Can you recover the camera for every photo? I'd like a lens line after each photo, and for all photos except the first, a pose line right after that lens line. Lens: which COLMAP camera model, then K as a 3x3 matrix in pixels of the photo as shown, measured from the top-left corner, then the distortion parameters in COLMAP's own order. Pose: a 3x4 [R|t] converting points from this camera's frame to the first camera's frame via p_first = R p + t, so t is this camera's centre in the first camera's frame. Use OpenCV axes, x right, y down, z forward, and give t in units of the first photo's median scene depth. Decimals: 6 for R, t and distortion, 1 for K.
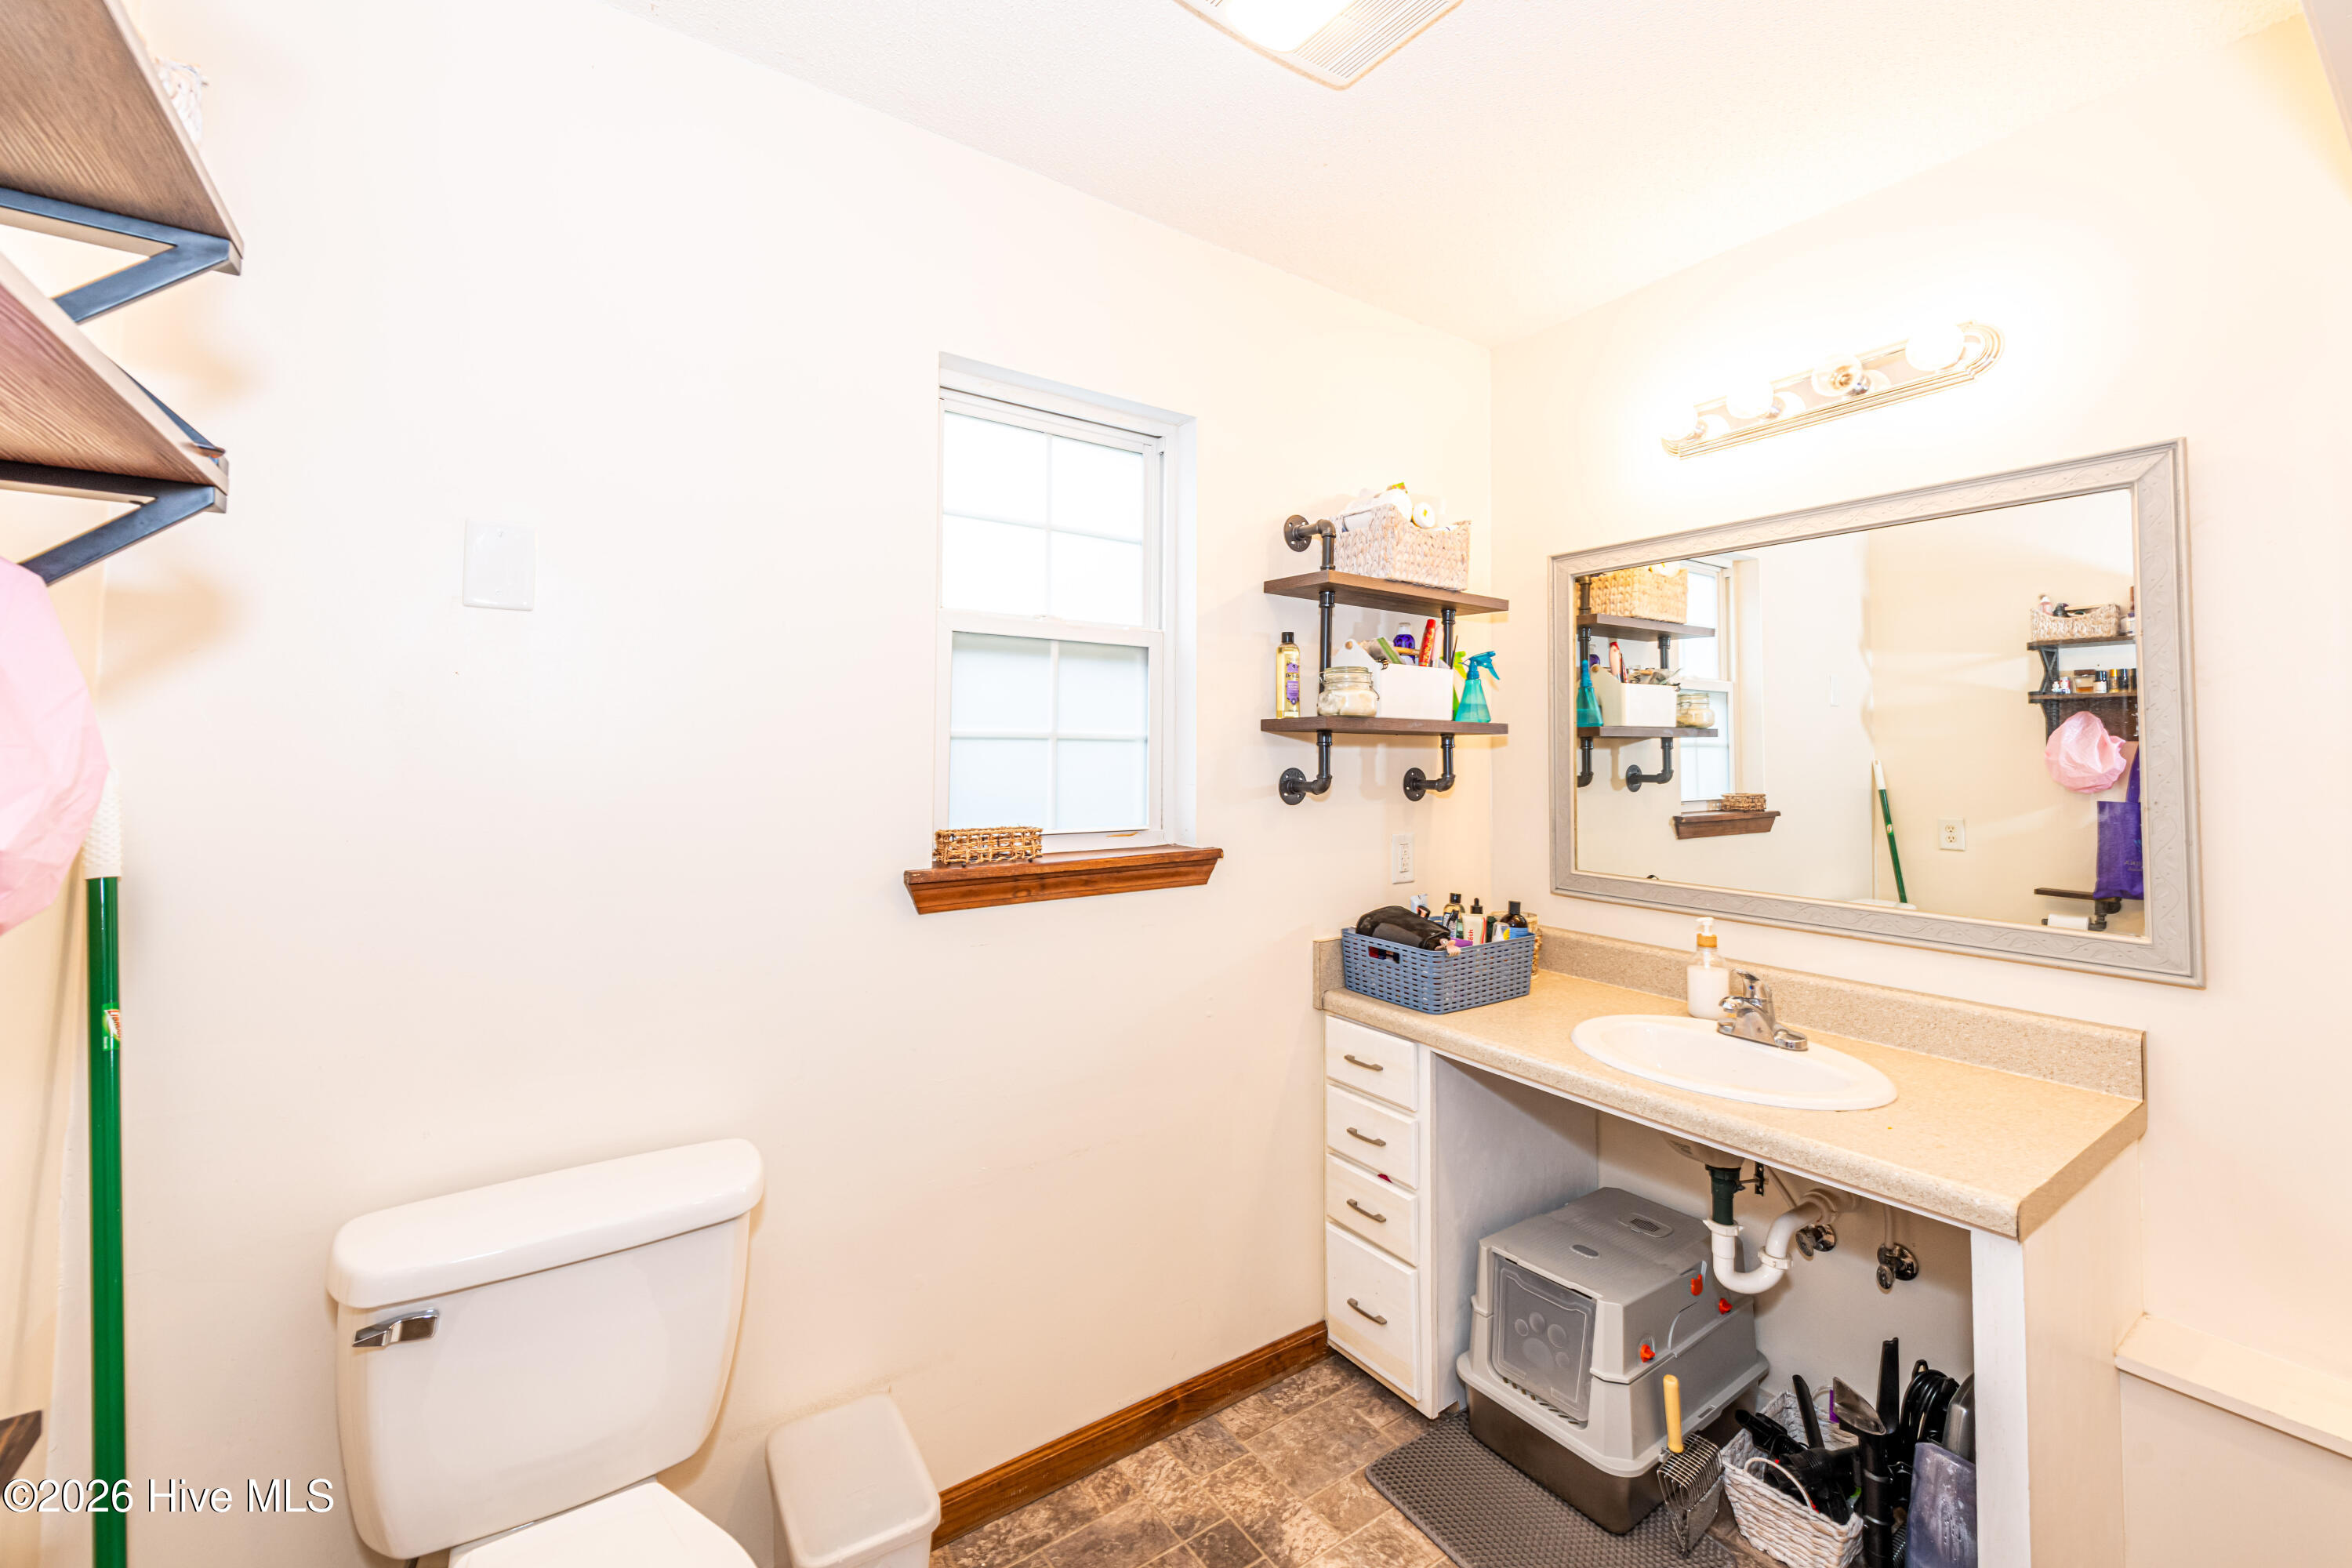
lens RADIAL K [[960.0, 0, 1191.3], [0, 960.0, 739.6], [0, 0, 1]] dist [0.000734, 0.000019]
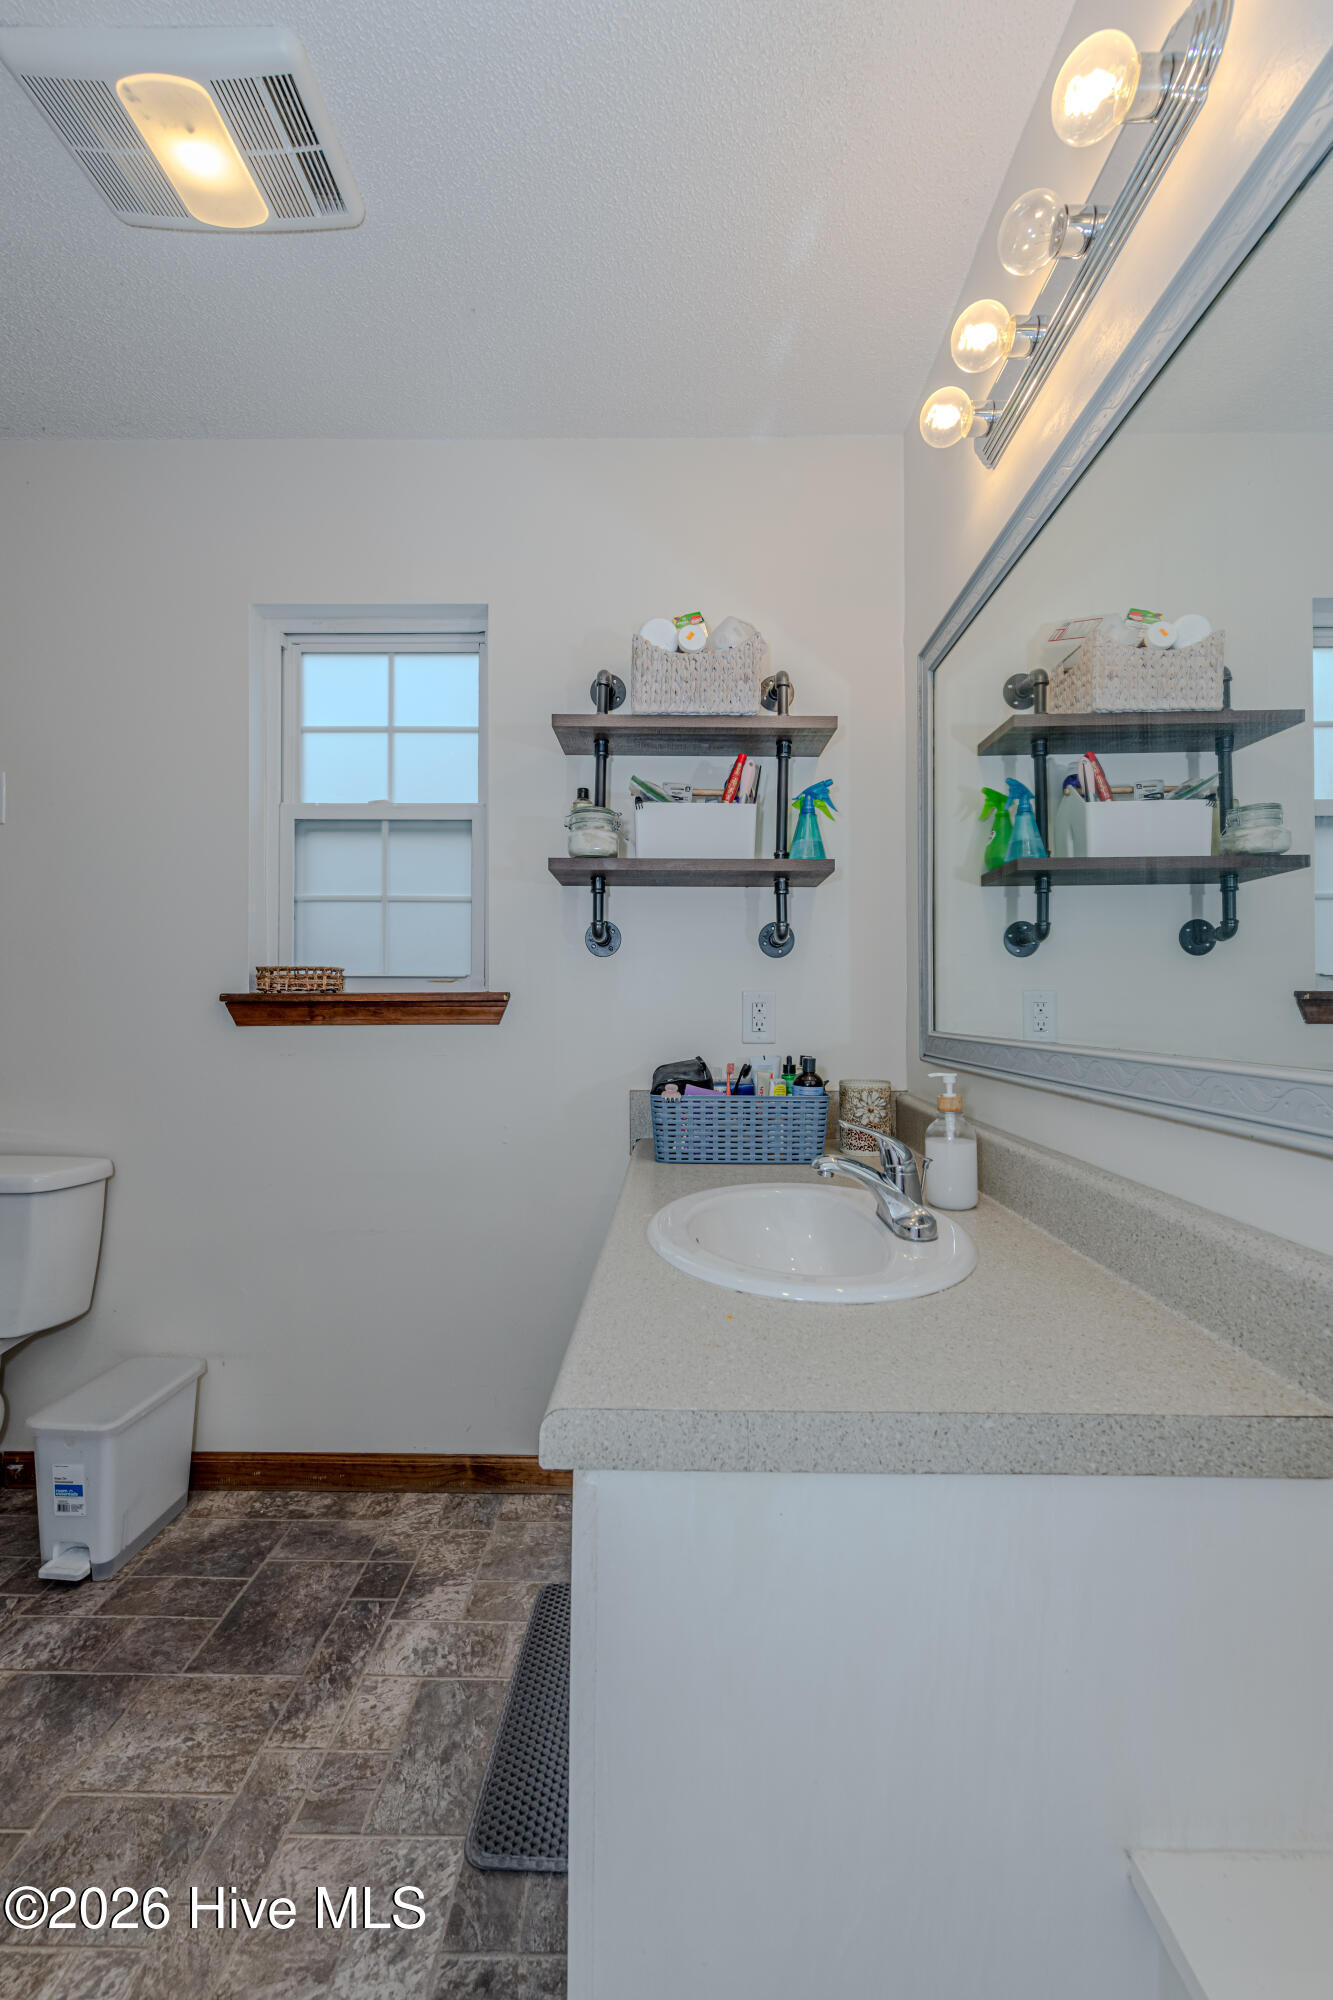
lens RADIAL K [[795.9, 0, 675.2], [0, 795.9, 1022.4], [0, 0, 1]] dist [0.000213, 0.000565]
pose [[0.808420, 0.005572, -0.588580, 0.767761], [0.008955, 0.999723, 0.021765, 0.137441], [0.588538, -0.022866, 0.808146, 0.394189]]
